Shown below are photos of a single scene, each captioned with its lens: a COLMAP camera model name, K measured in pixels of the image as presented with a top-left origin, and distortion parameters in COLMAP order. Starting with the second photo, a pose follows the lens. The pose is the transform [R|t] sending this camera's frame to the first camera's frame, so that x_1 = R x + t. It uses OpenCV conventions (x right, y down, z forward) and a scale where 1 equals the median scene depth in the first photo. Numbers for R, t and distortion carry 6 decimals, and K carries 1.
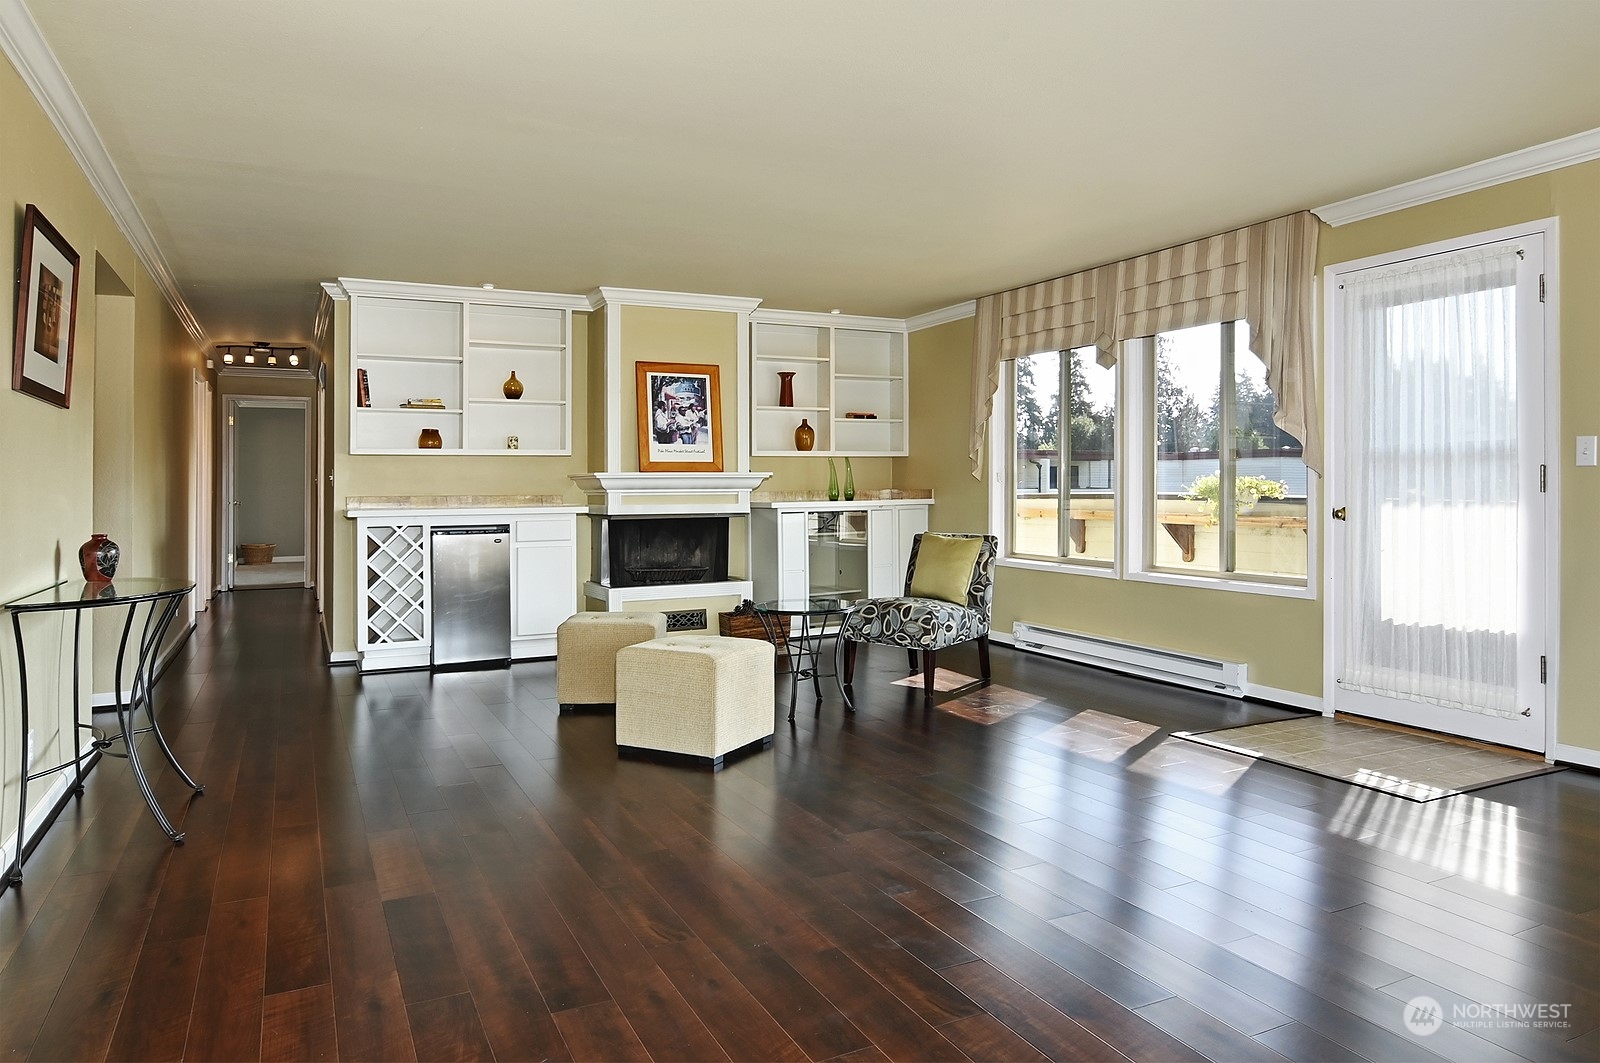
lens RADIAL K [[954.7, 0, 744.0], [0, 954.7, 475.6], [0, 0, 1]] dist [0.001316, 0.000421]
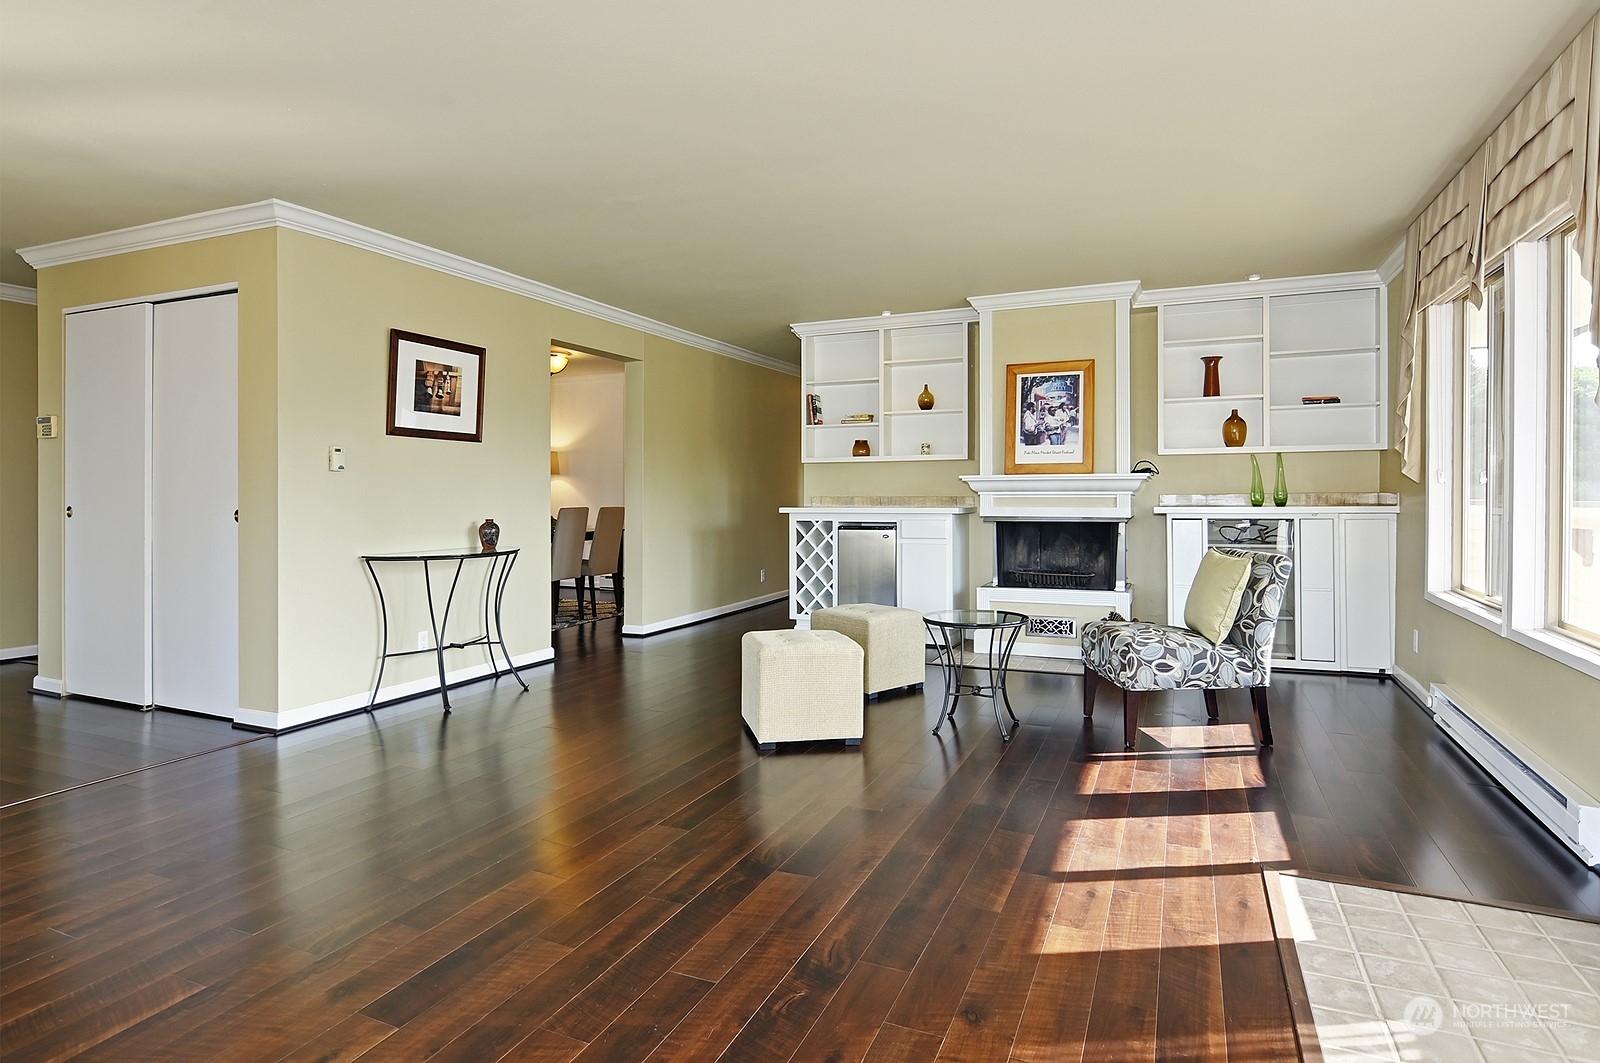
lens RADIAL K [[873.9, 0, 810.1], [0, 873.9, 480.7], [0, 0, 1]] dist [-0.013465, 0.000874]
pose [[0.670352, -0.004822, -0.742028, 0.429605], [0.008903, 0.999959, 0.001545, -0.000446], [0.741990, -0.007642, 0.670368, 0.223857]]
